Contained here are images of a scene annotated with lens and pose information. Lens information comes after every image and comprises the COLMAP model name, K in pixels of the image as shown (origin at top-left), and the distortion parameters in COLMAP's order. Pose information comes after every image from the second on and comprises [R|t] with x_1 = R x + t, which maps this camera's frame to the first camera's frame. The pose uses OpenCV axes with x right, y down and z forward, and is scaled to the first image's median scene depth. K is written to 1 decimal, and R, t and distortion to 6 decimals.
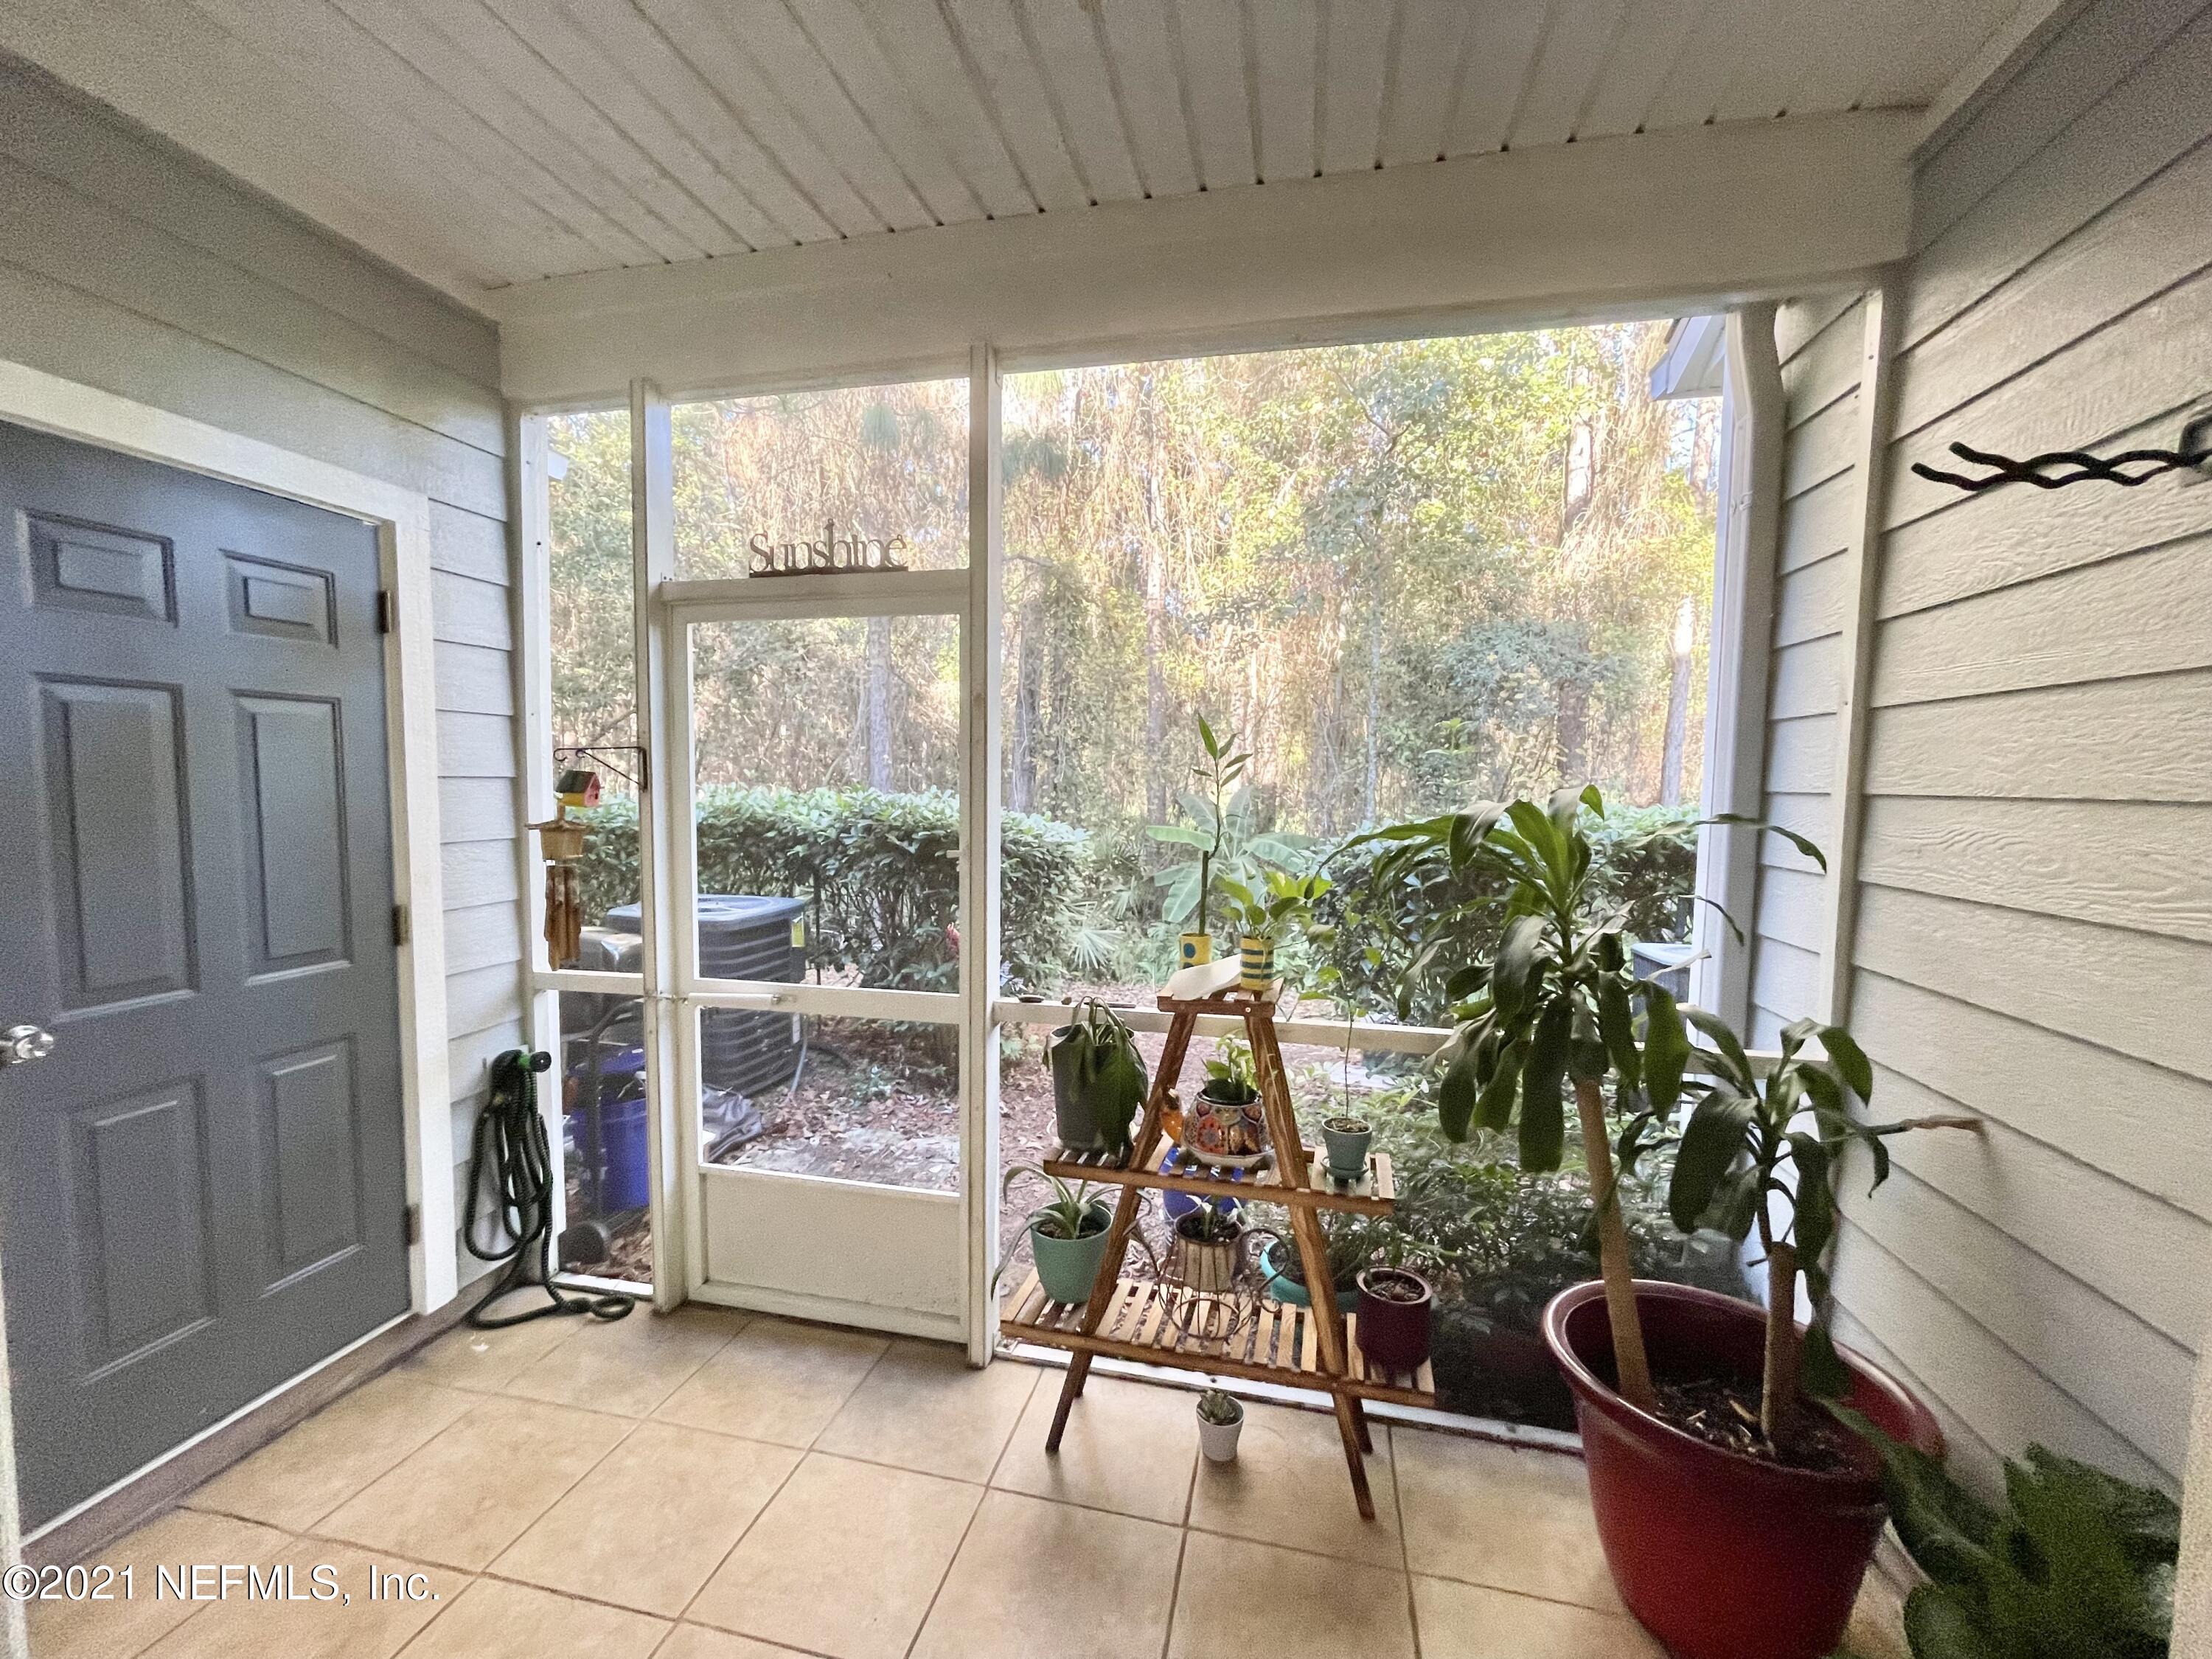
lens RADIAL K [[886.5, 0, 1090.6], [0, 886.5, 835.6], [0, 0, 1]] dist [-0.002627, 0.000559]
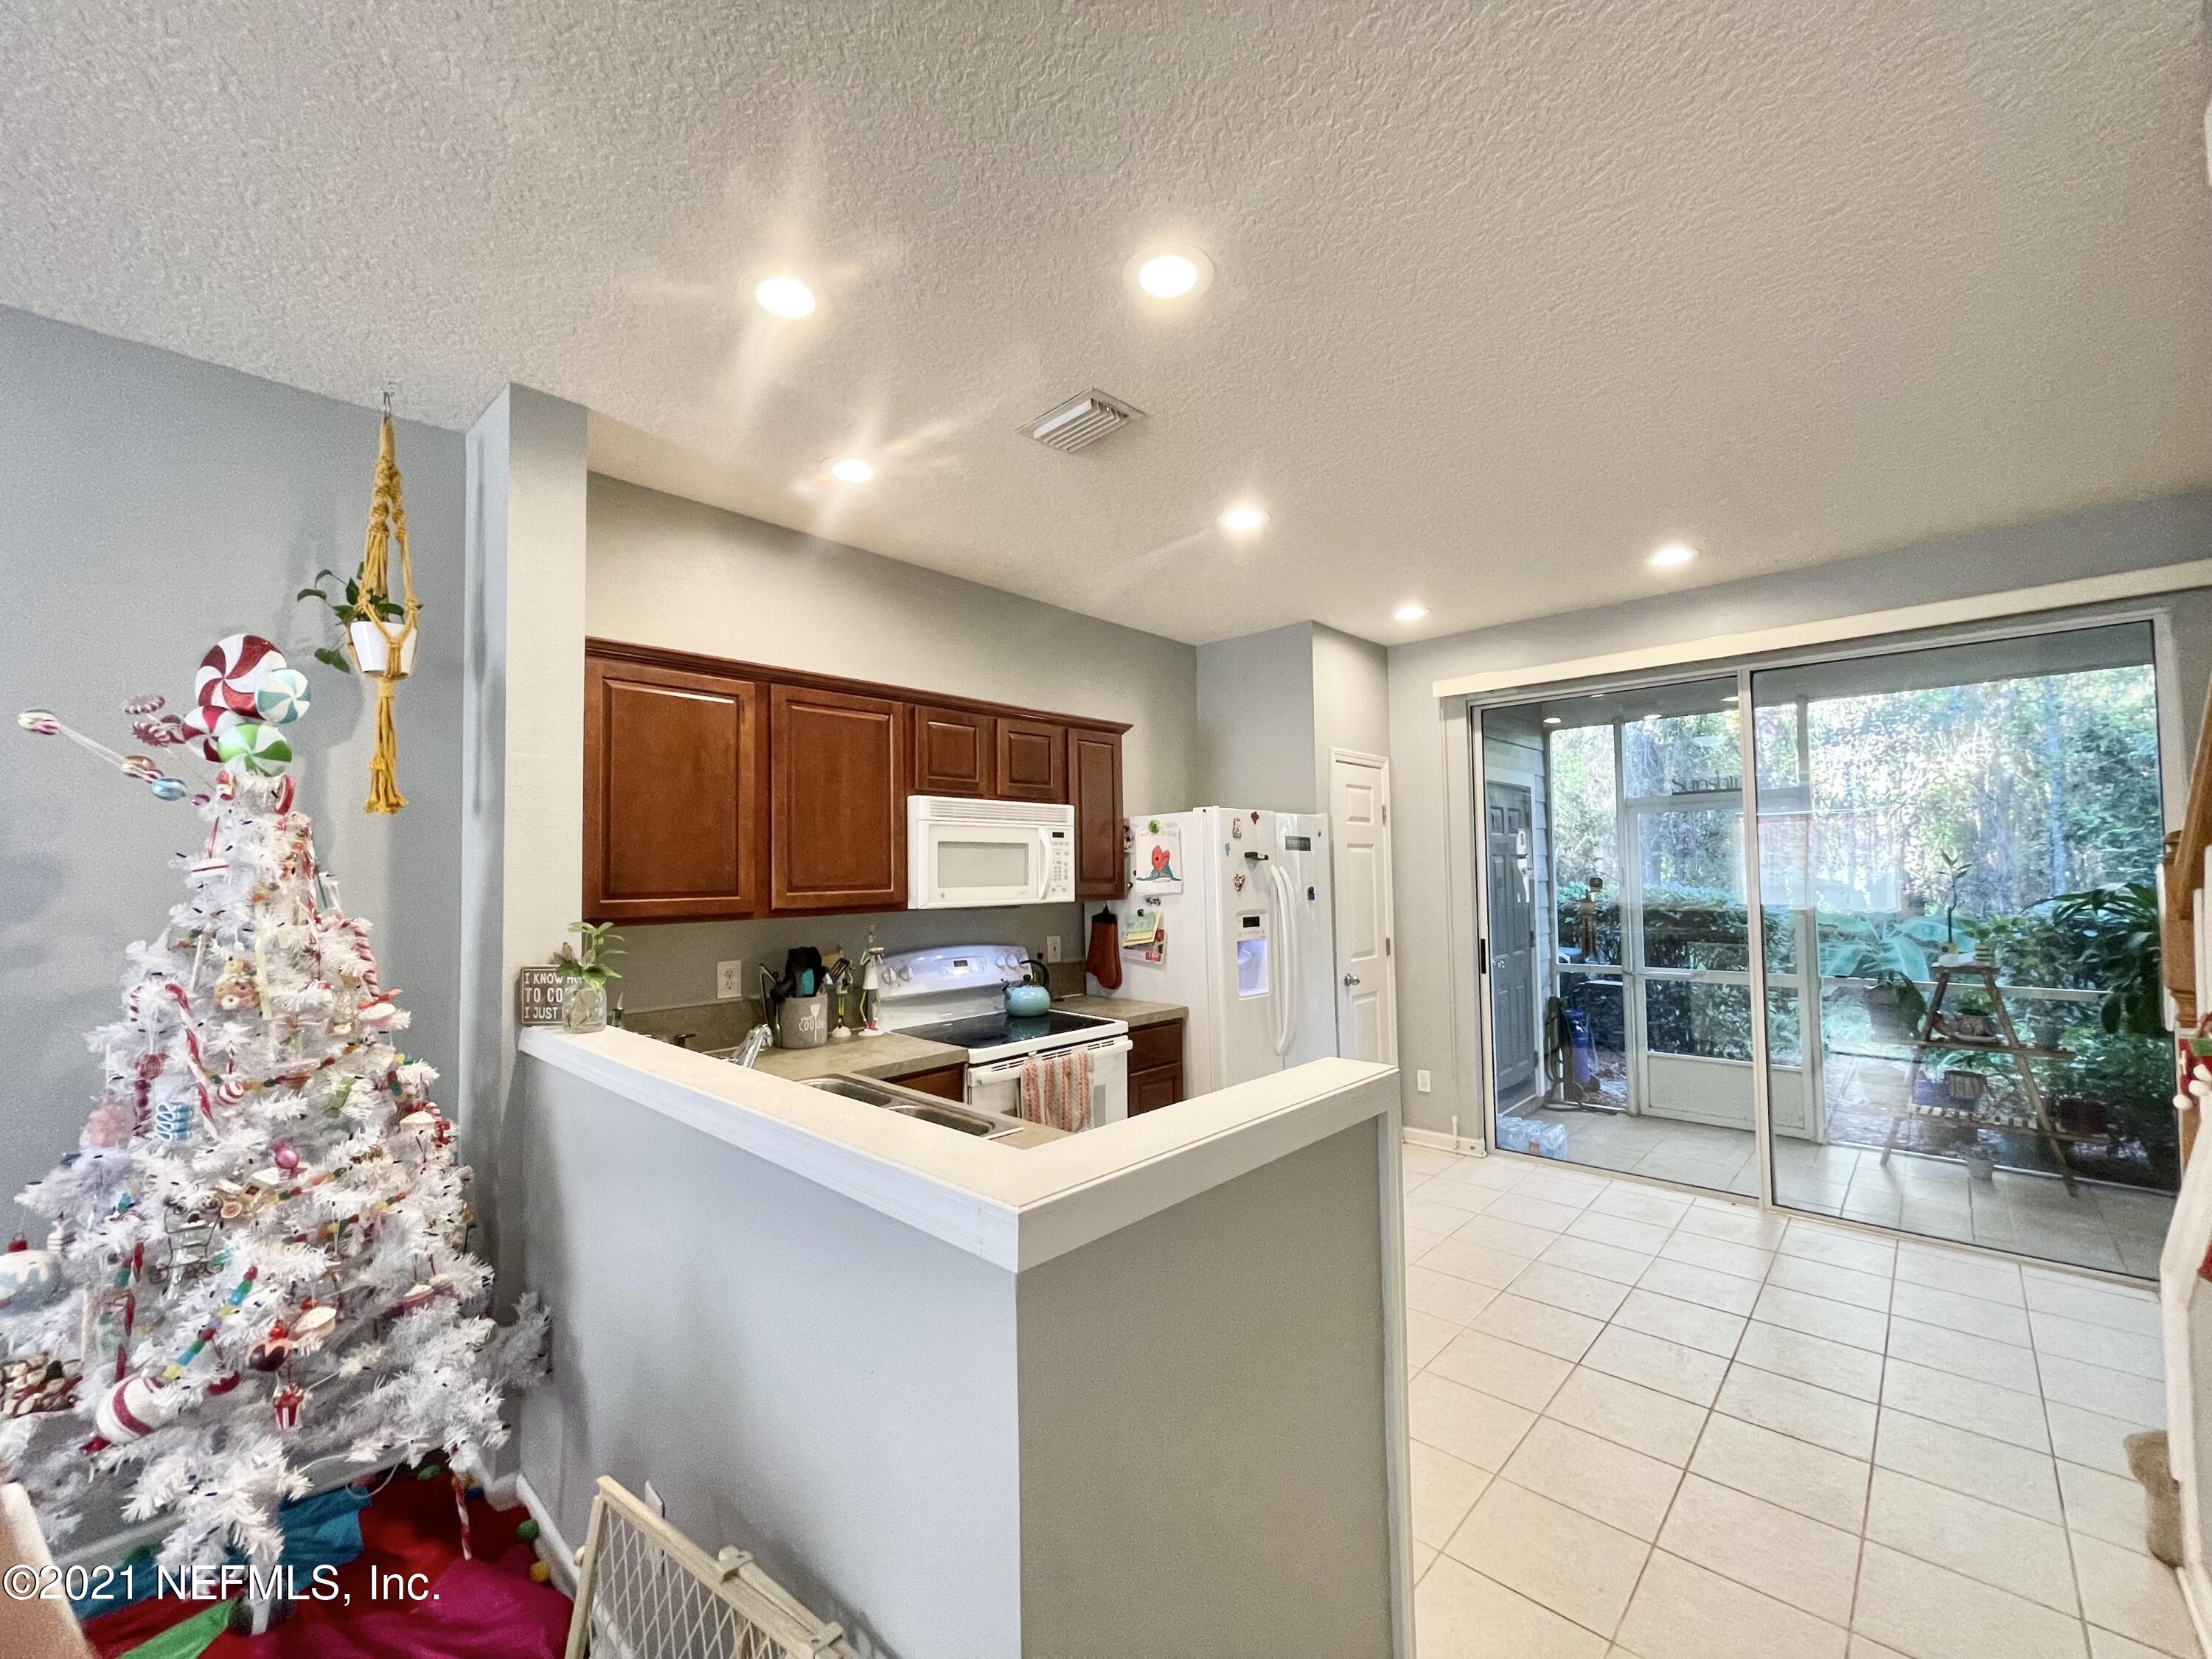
lens RADIAL K [[886.5, 0, 1100.2], [0, 886.5, 836.3], [0, 0, 1]] dist [-0.002627, 0.000559]
pose [[0.864716, -0.044845, -0.500255, -0.586388], [-0.005775, 0.995052, -0.099184, 0.073271], [0.502228, 0.088655, 0.860179, -1.990464]]
